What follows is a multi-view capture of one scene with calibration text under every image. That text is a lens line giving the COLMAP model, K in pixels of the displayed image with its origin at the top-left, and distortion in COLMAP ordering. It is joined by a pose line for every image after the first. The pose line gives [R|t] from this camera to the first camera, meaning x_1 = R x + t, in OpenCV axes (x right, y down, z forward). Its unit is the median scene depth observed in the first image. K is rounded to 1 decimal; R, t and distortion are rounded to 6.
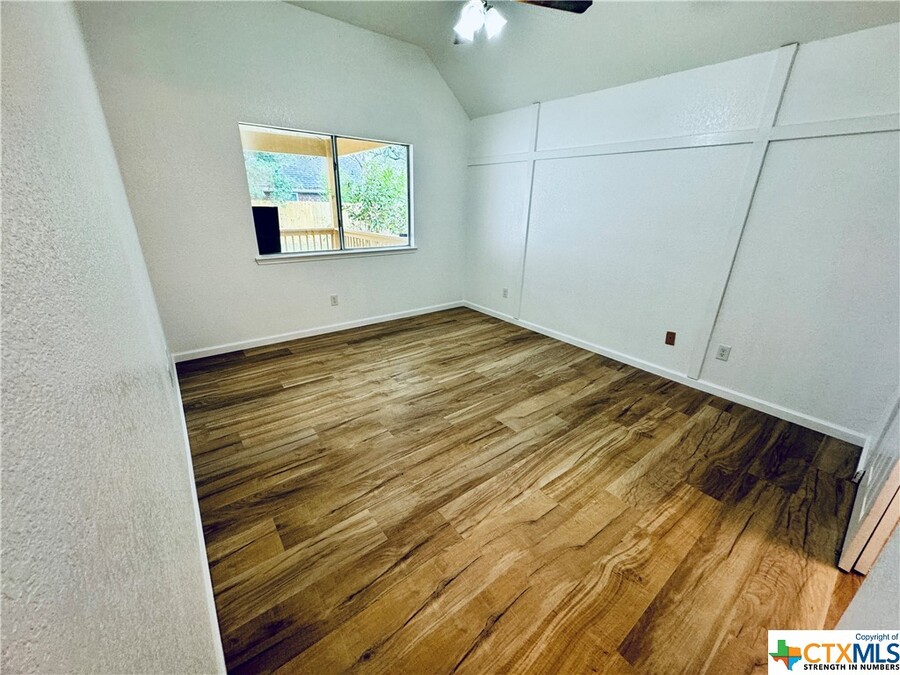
lens RADIAL K [[358.5, 0, 451.4], [0, 358.5, 337.6], [0, 0, 1]] dist [-0.002263, 0.000315]
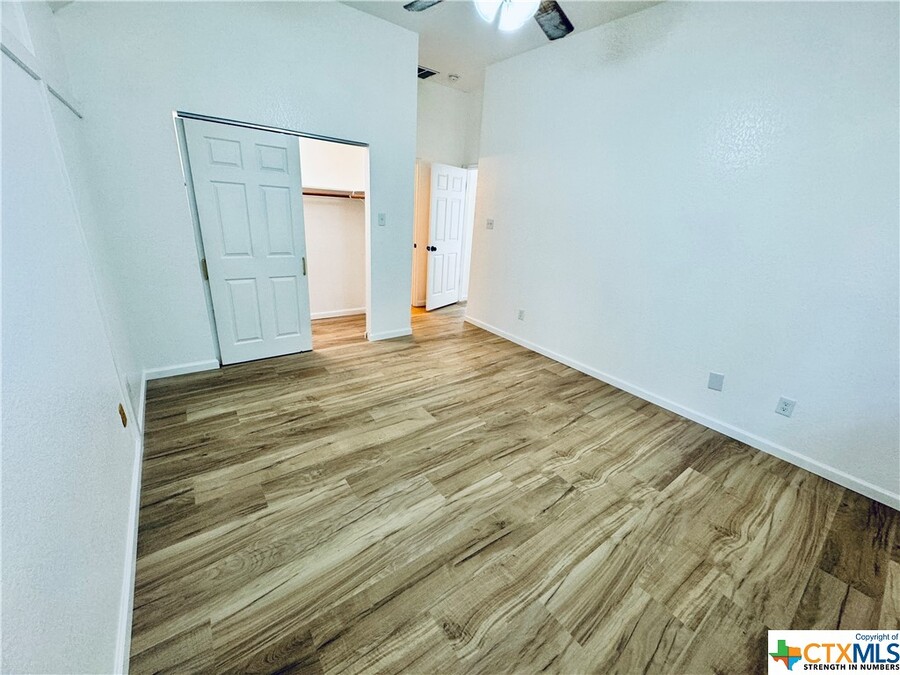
lens RADIAL K [[358.5, 0, 450.7], [0, 358.5, 334.9], [0, 0, 1]] dist [-0.002263, 0.000315]
pose [[-0.995767, -0.091768, -0.005194, 0.104411], [-0.073333, 0.759126, 0.646800, -0.608326], [-0.055413, 0.644443, -0.762642, 1.563503]]
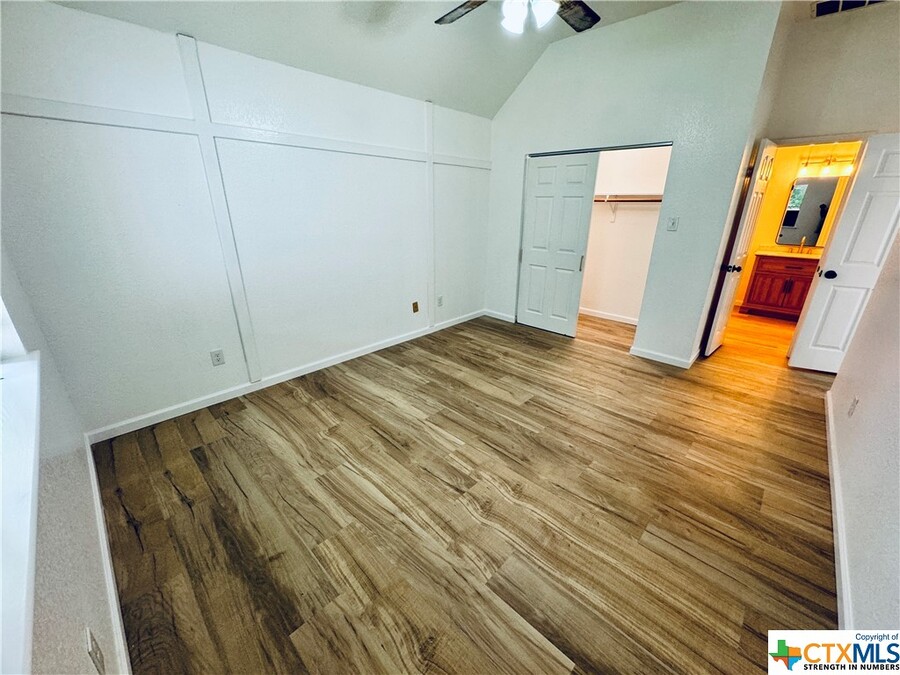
lens RADIAL K [[358.5, 0, 451.1], [0, 358.5, 334.0], [0, 0, 1]] dist [-0.002263, 0.000315]
pose [[-0.140962, -0.363503, 0.920867, -0.748234], [0.340001, 0.855806, 0.389866, -0.442306], [-0.929801, 0.368052, 0.002955, 1.069020]]
